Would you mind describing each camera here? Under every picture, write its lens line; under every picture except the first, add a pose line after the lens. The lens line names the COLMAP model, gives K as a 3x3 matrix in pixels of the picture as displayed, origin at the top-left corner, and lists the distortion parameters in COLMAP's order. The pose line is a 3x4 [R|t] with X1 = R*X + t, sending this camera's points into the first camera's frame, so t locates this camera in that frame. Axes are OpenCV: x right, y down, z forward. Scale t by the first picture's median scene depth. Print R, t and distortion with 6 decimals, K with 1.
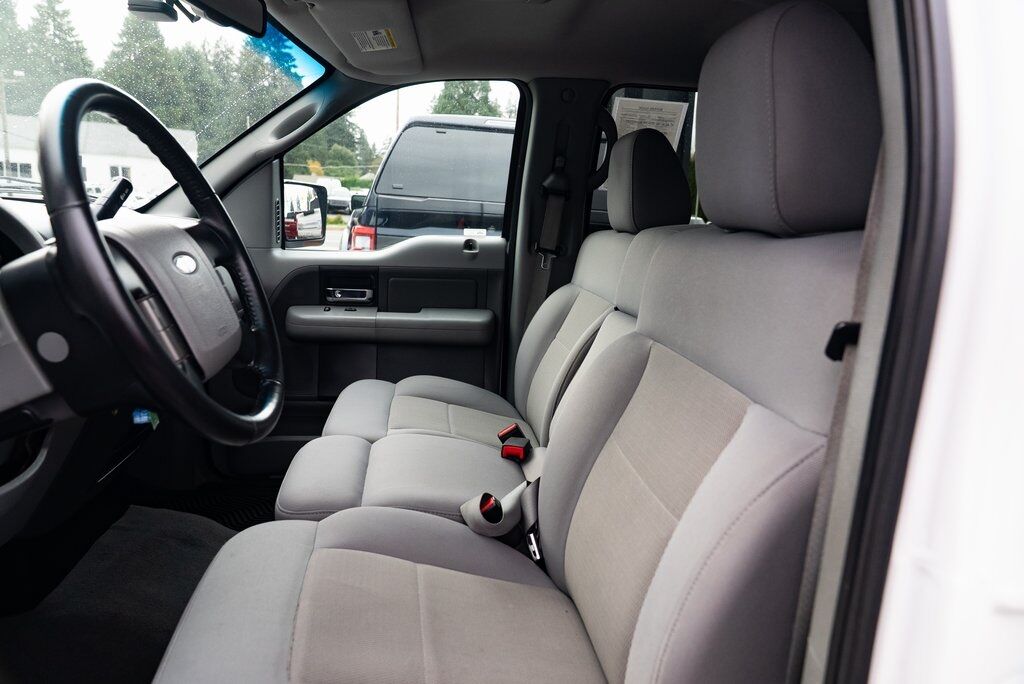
lens RADIAL K [[697.1, 0, 512.0], [0, 697.1, 342.0], [0, 0, 1]] dist [-0.035180, 0.021662]
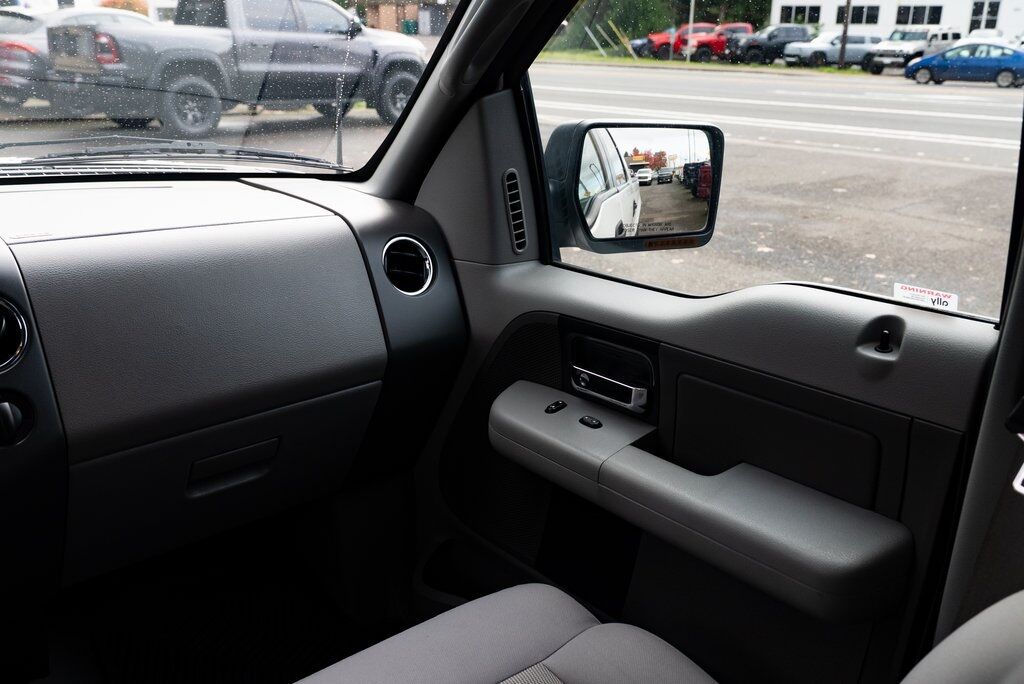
lens RADIAL K [[908.6, 0, 512.0], [0, 908.6, 342.0], [0, 0, 1]] dist [0.002170, -0.009099]
pose [[0.542273, 0.233170, -0.807200, 0.212805], [-0.138267, 0.972388, 0.188000, -0.202988], [0.828747, 0.009662, 0.559540, 0.618363]]
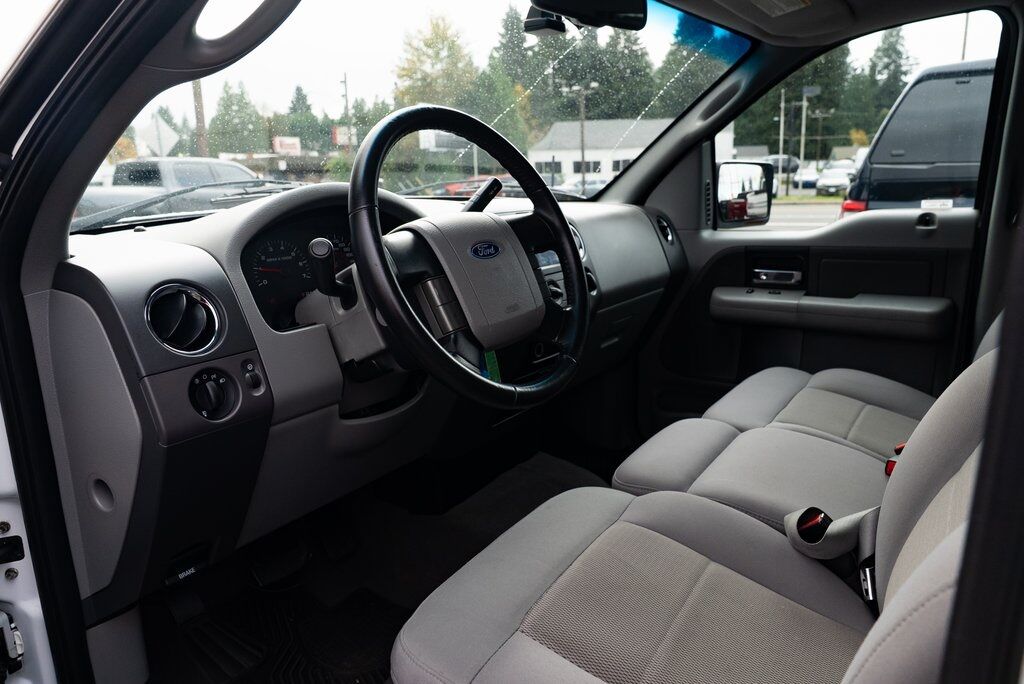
lens RADIAL K [[697.1, 0, 512.0], [0, 697.1, 342.0], [0, 0, 1]] dist [-0.035180, 0.021662]
pose [[0.740855, 0.077704, -0.667155, 0.139715], [-0.057040, 0.996976, 0.052778, -0.008650], [0.669239, -0.001046, 0.743047, 0.055209]]
